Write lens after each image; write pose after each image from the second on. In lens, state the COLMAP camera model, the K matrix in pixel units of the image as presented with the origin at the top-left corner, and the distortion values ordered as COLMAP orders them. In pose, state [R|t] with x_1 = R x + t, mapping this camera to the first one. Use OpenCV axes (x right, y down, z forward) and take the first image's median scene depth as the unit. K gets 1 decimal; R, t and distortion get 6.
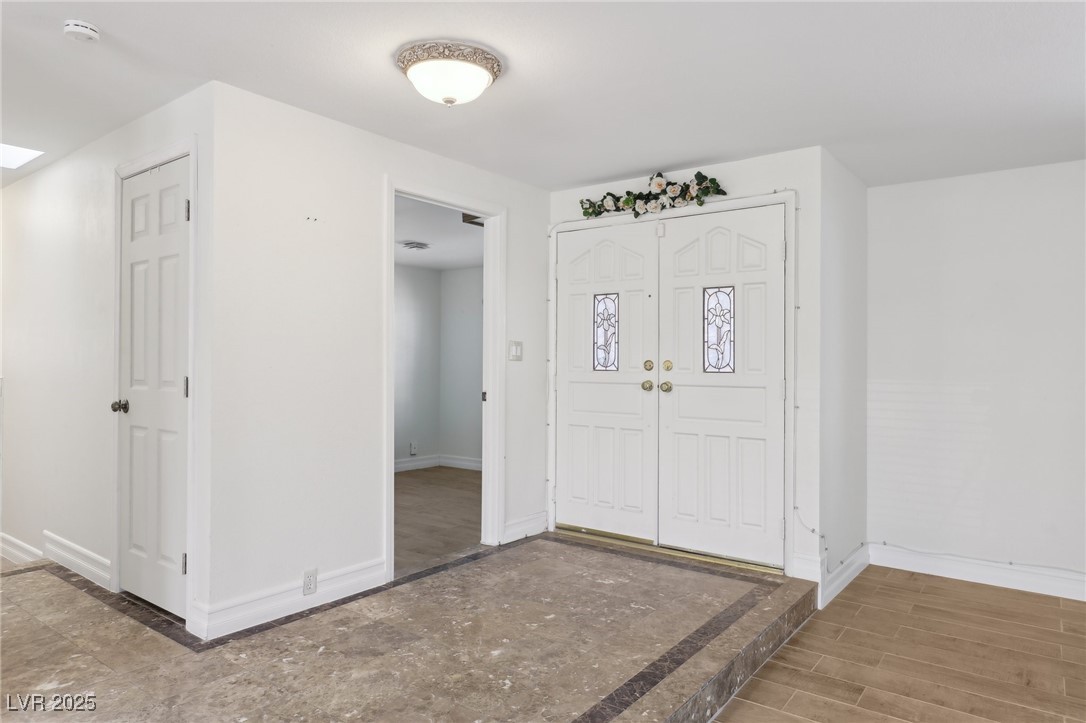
lens RADIAL K [[688.0, 0, 543.0], [0, 688.0, 361.5], [0, 0, 1]] dist [-0.006259, -0.001090]
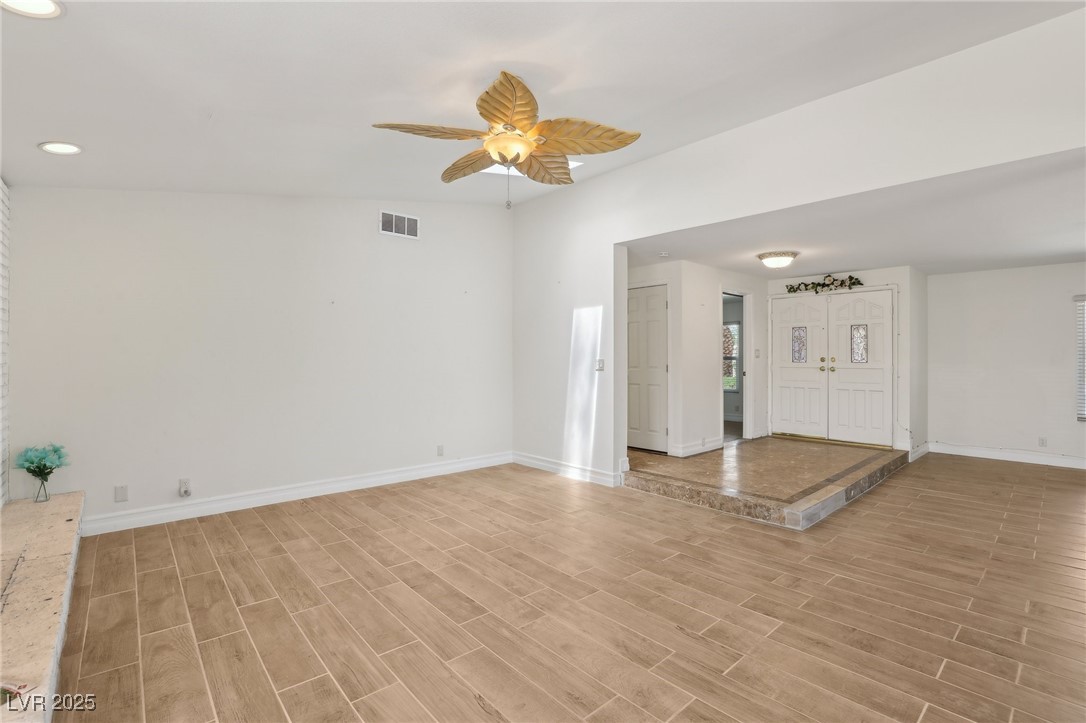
lens RADIAL K [[505.7, 0, 543.0], [0, 505.7, 361.5], [0, 0, 1]] dist [-0.030848, 0.000841]
pose [[0.984008, -0.003937, -0.178079, -0.464107], [0.005536, 0.999949, 0.008485, -0.007563], [0.178036, -0.009336, 0.983980, -0.787933]]
